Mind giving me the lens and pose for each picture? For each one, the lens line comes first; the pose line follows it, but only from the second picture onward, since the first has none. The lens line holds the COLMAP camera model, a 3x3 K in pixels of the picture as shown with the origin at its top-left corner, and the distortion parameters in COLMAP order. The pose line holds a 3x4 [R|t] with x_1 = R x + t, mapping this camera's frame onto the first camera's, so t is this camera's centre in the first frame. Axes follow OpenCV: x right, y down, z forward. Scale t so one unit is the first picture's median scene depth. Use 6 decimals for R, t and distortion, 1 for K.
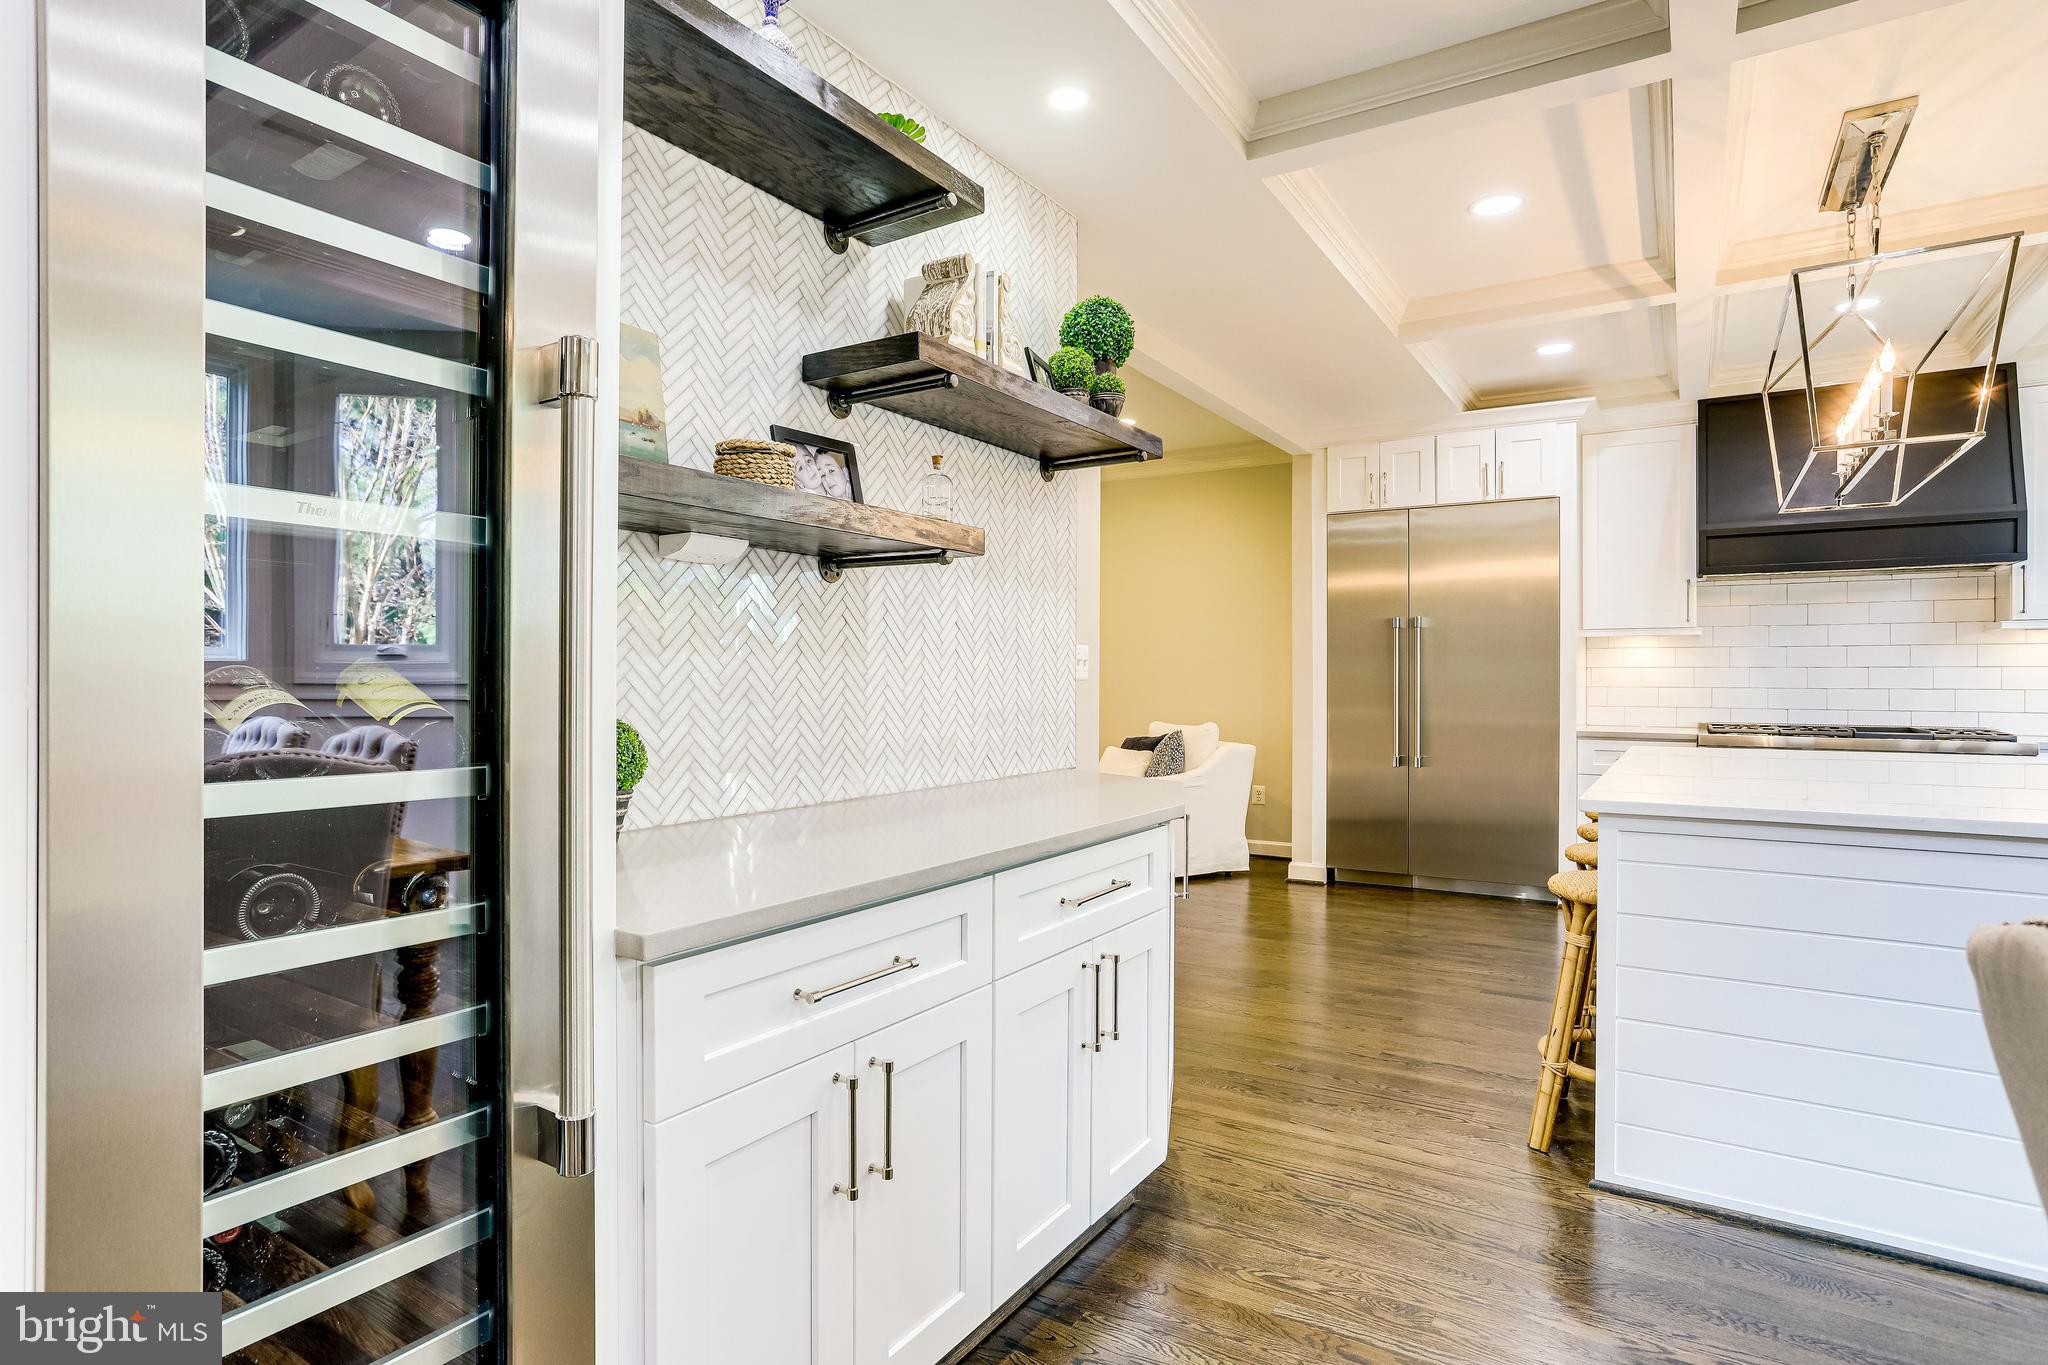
lens RADIAL K [[1072.6, 0, 1018.3], [0, 1072.6, 674.4], [0, 0, 1]] dist [-0.052145, 0.039841]
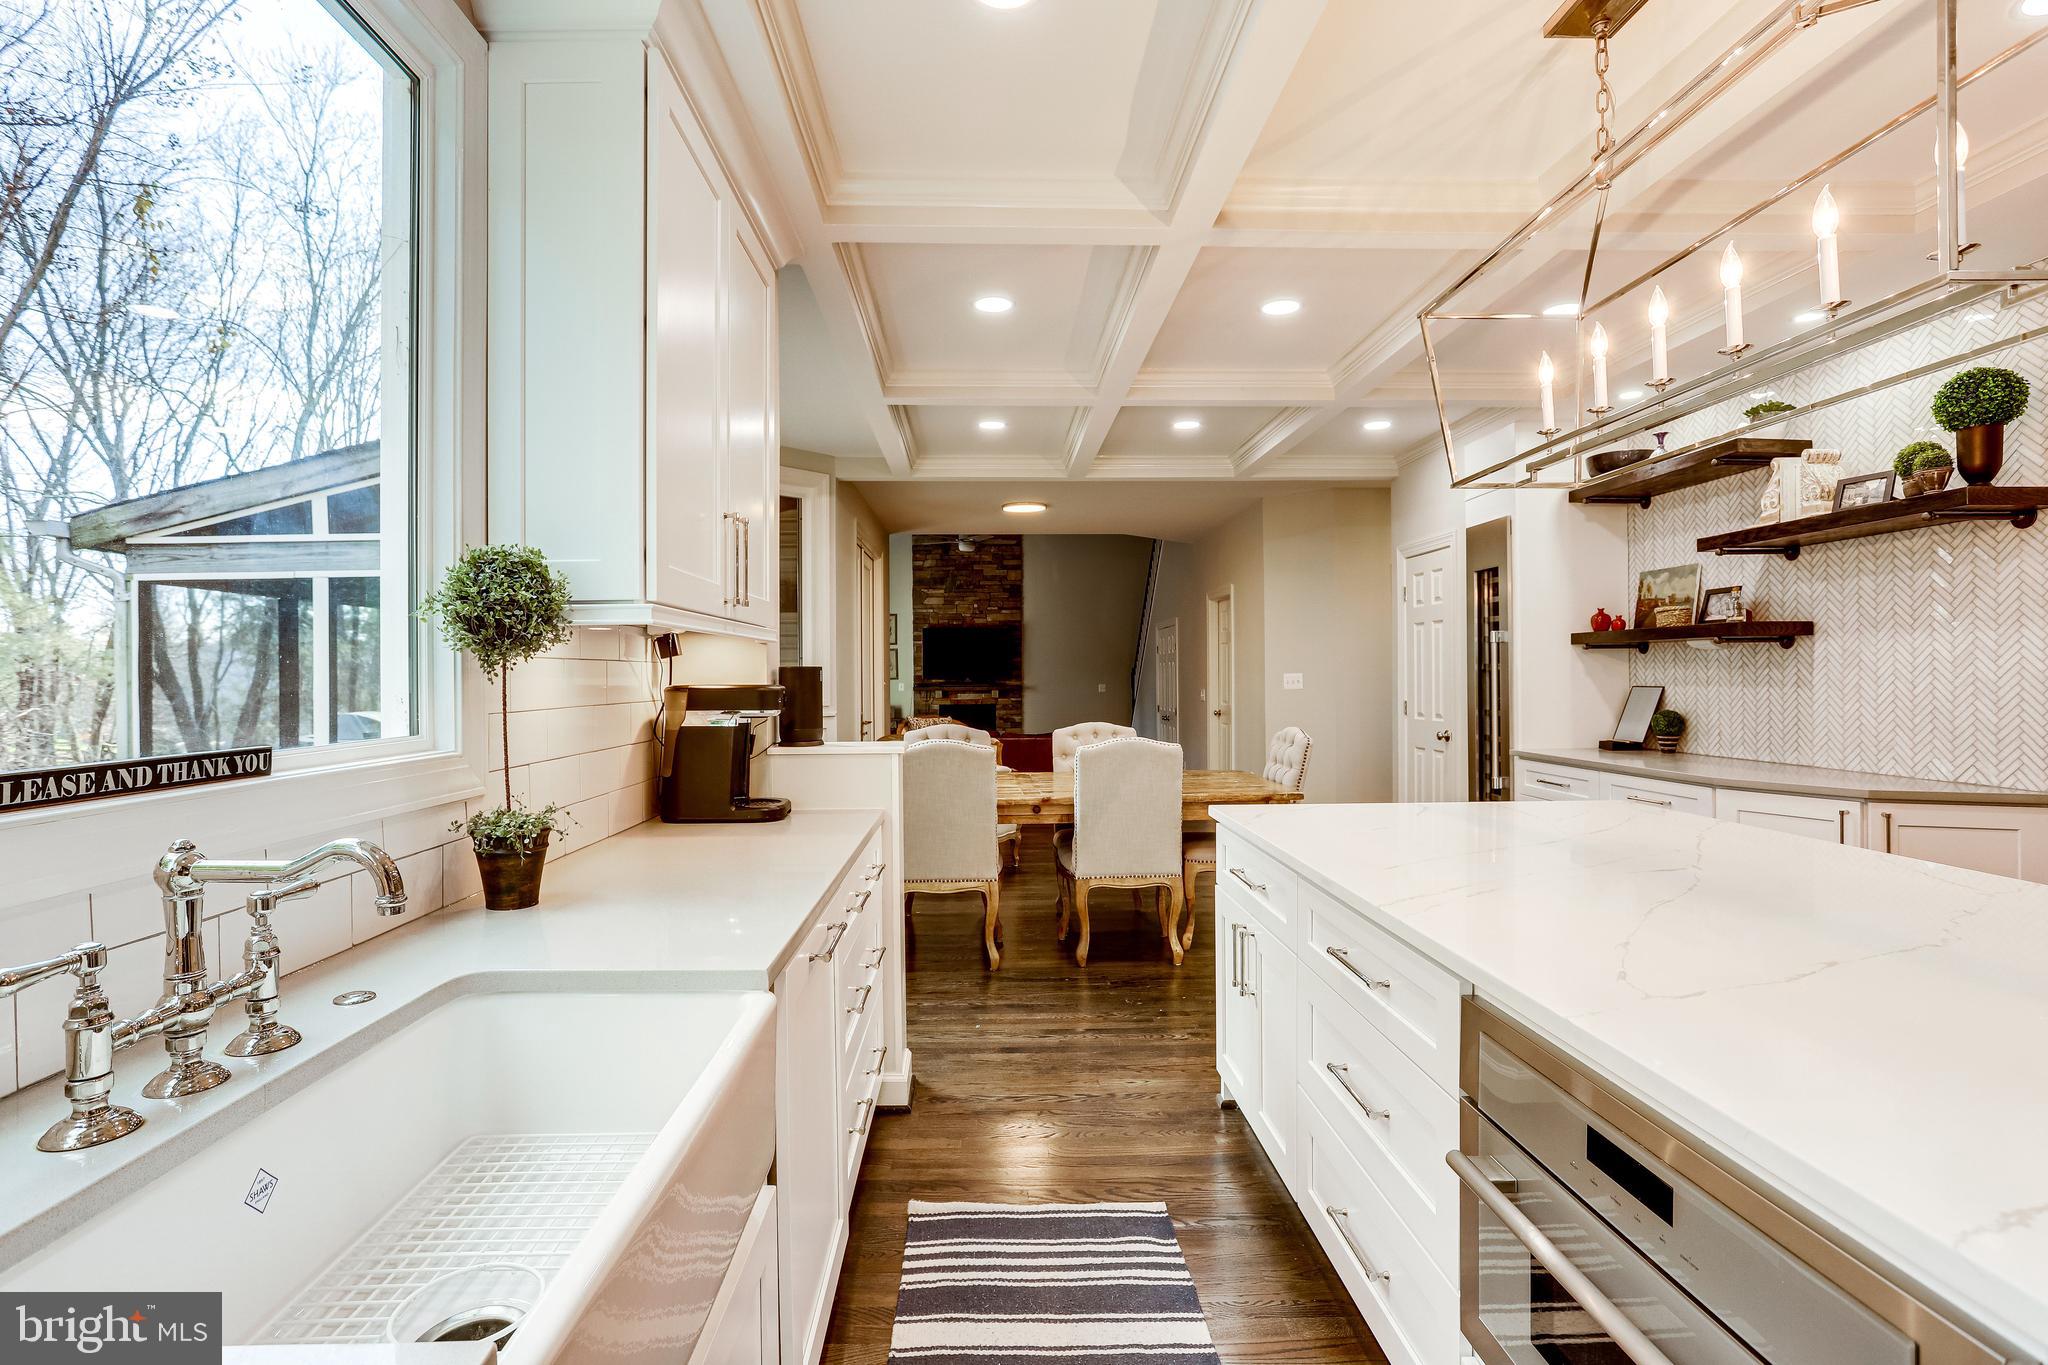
lens RADIAL K [[965.8, 0, 1024.0], [0, 965.8, 682.5], [0, 0, 1]] dist [0.001858, 0.000749]
pose [[-0.820246, 0.009995, -0.571924, 1.537501], [0.009050, 0.999949, 0.004496, -0.036716], [0.571940, -0.001488, -0.820294, 1.303529]]
